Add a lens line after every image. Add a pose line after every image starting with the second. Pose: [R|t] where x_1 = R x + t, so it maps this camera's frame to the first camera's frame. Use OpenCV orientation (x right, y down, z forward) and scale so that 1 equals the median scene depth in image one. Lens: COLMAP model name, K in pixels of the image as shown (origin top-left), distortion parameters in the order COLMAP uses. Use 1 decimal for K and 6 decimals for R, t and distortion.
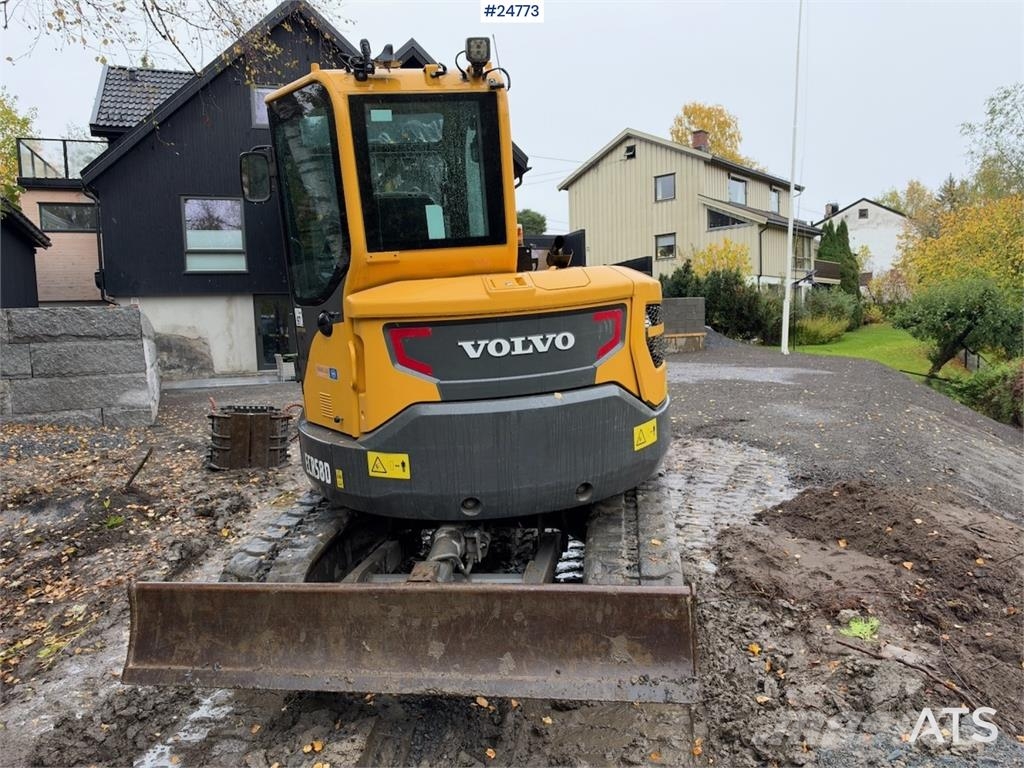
lens RADIAL K [[739.4, 0, 513.0], [0, 739.4, 391.6], [0, 0, 1]] dist [0.037302, -0.057194]
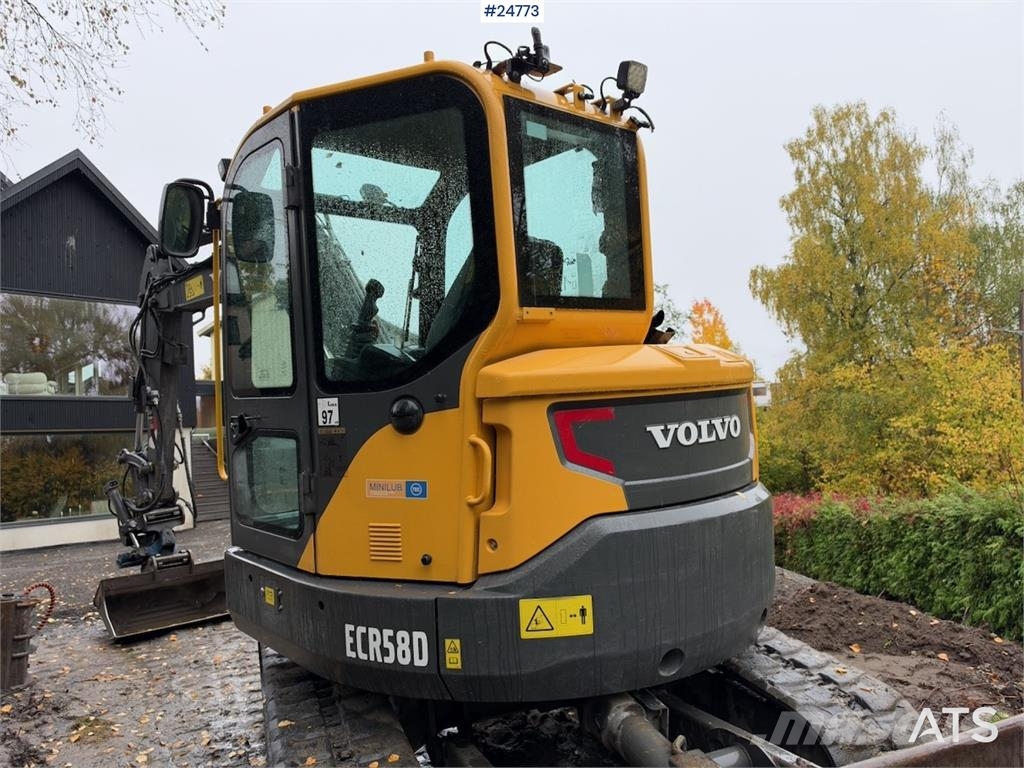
lens RADIAL K [[739.4, 0, 510.1], [0, 739.4, 376.6], [0, 0, 1]] dist [0.037302, -0.057194]
pose [[0.881525, 0.016800, 0.471838, -0.535844], [0.090355, 0.974893, -0.203520, 0.021623], [-0.463411, 0.222040, 0.857874, 0.412441]]
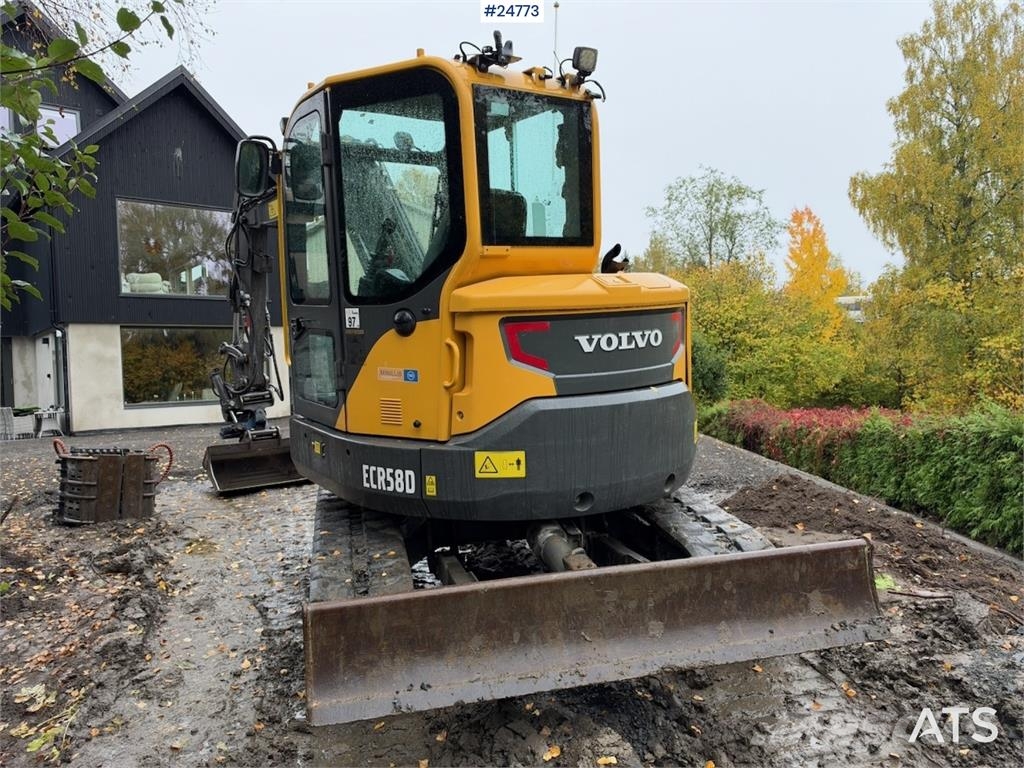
lens RADIAL K [[739.4, 0, 514.9], [0, 739.4, 389.1], [0, 0, 1]] dist [0.037302, -0.057194]
pose [[0.930357, -0.013684, 0.366399, -0.513966], [0.042753, 0.996535, -0.071339, 0.072635], [-0.364153, 0.082035, 0.927719, 0.096611]]
